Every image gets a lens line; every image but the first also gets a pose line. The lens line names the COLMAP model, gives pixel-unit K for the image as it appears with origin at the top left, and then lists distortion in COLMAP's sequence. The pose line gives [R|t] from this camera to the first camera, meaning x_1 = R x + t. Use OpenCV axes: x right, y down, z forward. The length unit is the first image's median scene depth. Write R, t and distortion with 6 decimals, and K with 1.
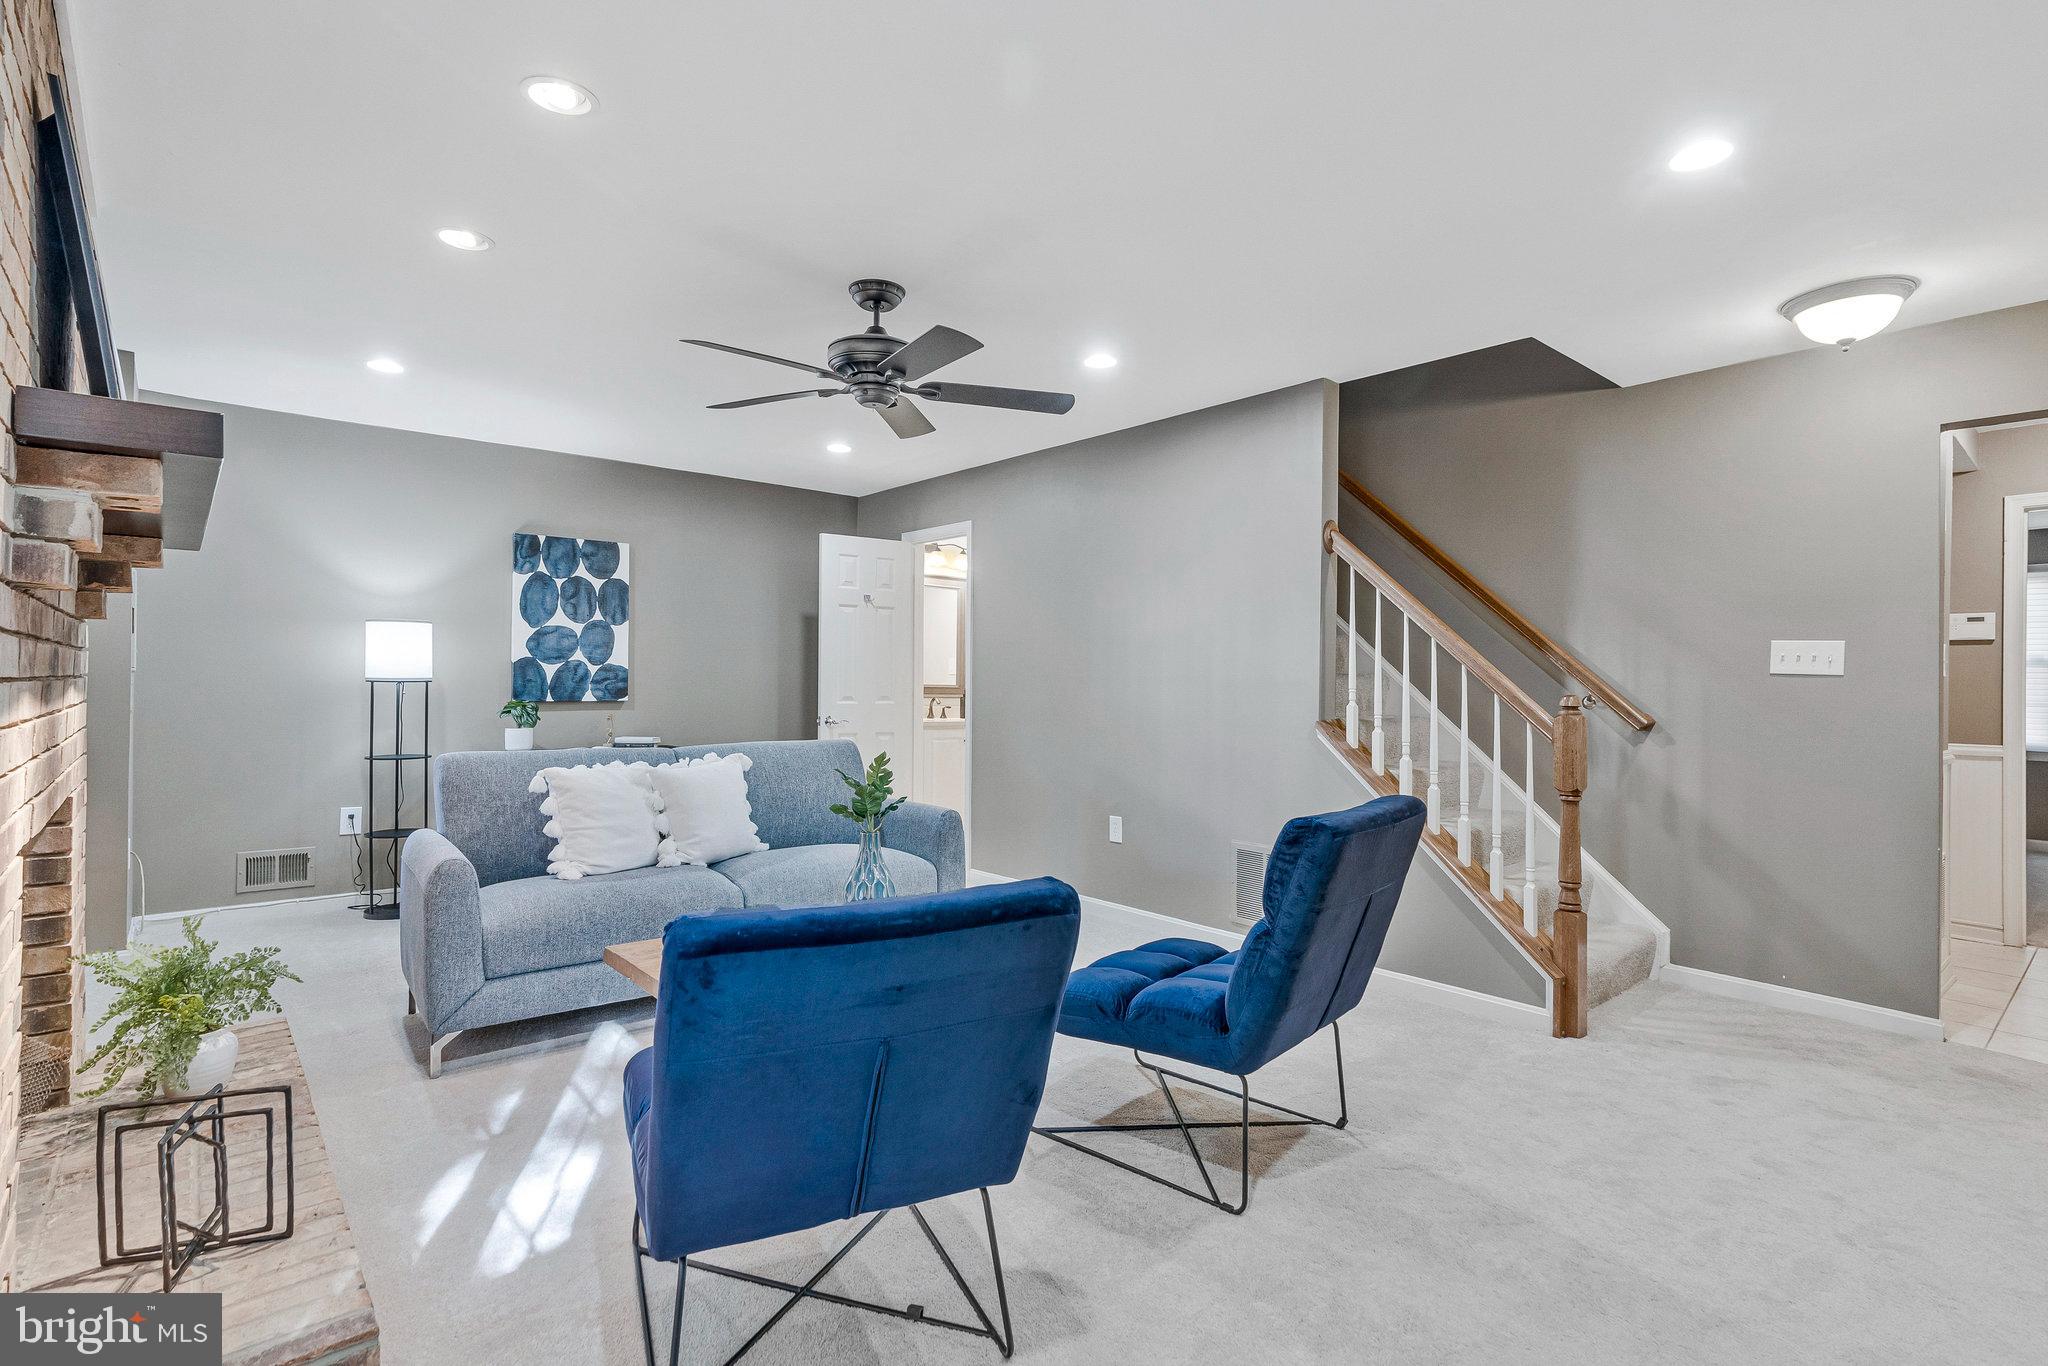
lens RADIAL K [[982.9, 0, 1016.5], [0, 982.9, 680.8], [0, 0, 1]] dist [-0.002234, -0.000060]
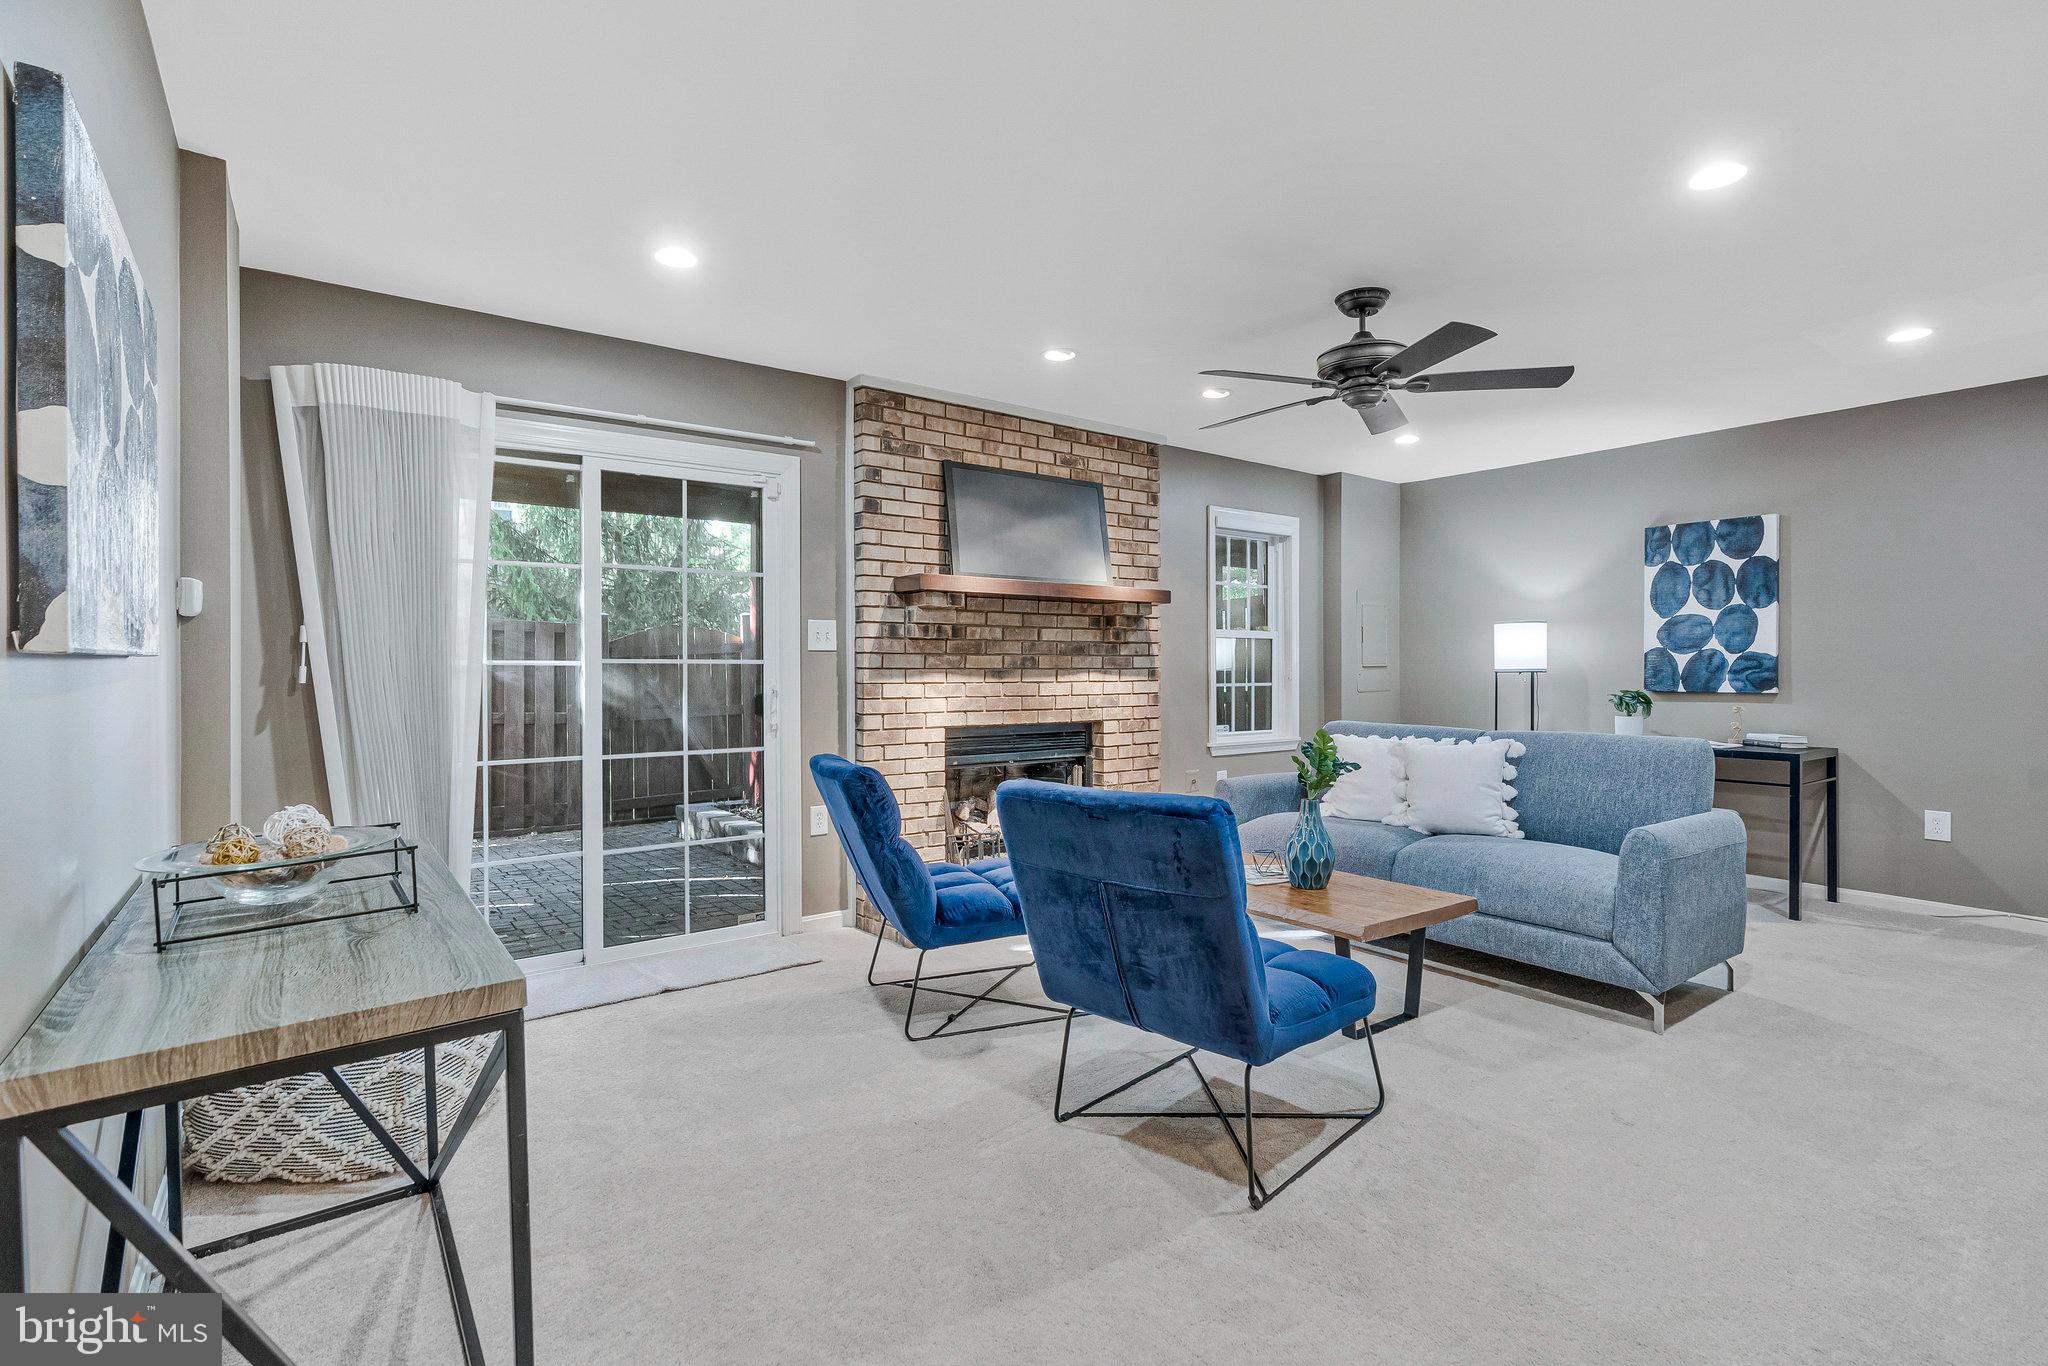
lens RADIAL K [[959.6, 0, 1017.4], [0, 959.6, 683.7], [0, 0, 1]] dist [-0.004856, -0.000047]
pose [[-0.061858, 0.005255, -0.998071, 0.516345], [-0.001309, 0.999985, 0.005346, 0.008655], [0.998084, 0.001638, -0.061851, 0.389675]]
